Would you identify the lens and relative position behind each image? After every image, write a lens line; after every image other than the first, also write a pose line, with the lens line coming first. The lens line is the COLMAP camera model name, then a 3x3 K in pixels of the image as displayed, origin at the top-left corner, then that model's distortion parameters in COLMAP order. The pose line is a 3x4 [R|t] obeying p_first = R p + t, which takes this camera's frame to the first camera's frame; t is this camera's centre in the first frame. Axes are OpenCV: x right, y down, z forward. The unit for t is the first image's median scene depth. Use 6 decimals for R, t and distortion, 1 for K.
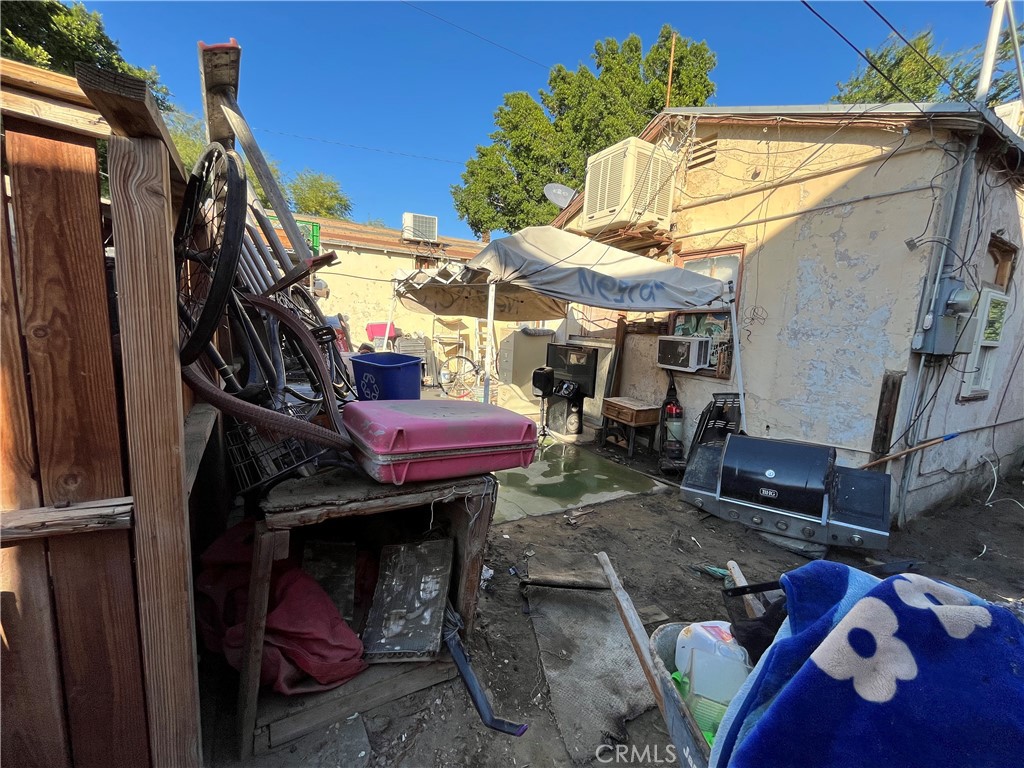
lens RADIAL K [[414.5, 0, 511.3], [0, 414.5, 386.0], [0, 0, 1]] dist [-0.002964, 0.000239]
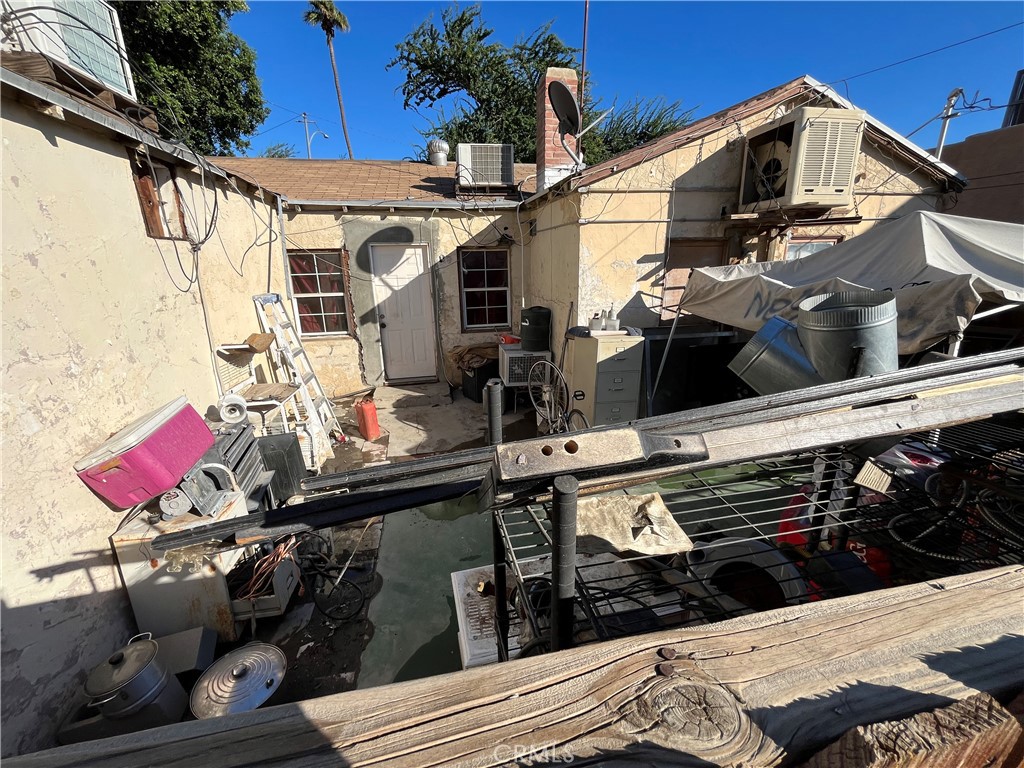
lens RADIAL K [[414.5, 0, 511.1], [0, 414.5, 381.9], [0, 0, 1]] dist [-0.002964, 0.000239]
pose [[0.317013, -0.315144, 0.894531, -1.108604], [0.174489, 0.946460, 0.271602, -0.482749], [-0.932232, 0.069984, 0.355030, 1.667816]]
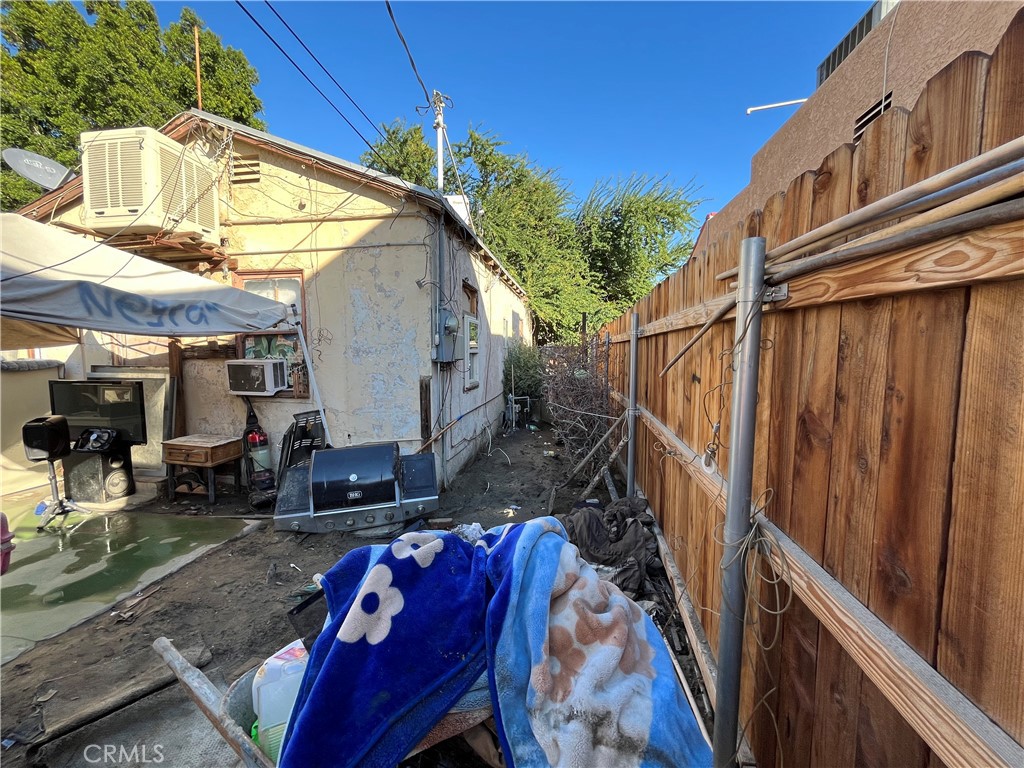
lens RADIAL K [[414.5, 0, 508.7], [0, 414.5, 386.0], [0, 0, 1]] dist [-0.002964, 0.000239]
pose [[0.612843, -0.117202, 0.781465, 0.028883], [0.146031, 0.988704, 0.033762, -0.008477], [-0.776594, 0.093427, 0.623035, -0.041950]]
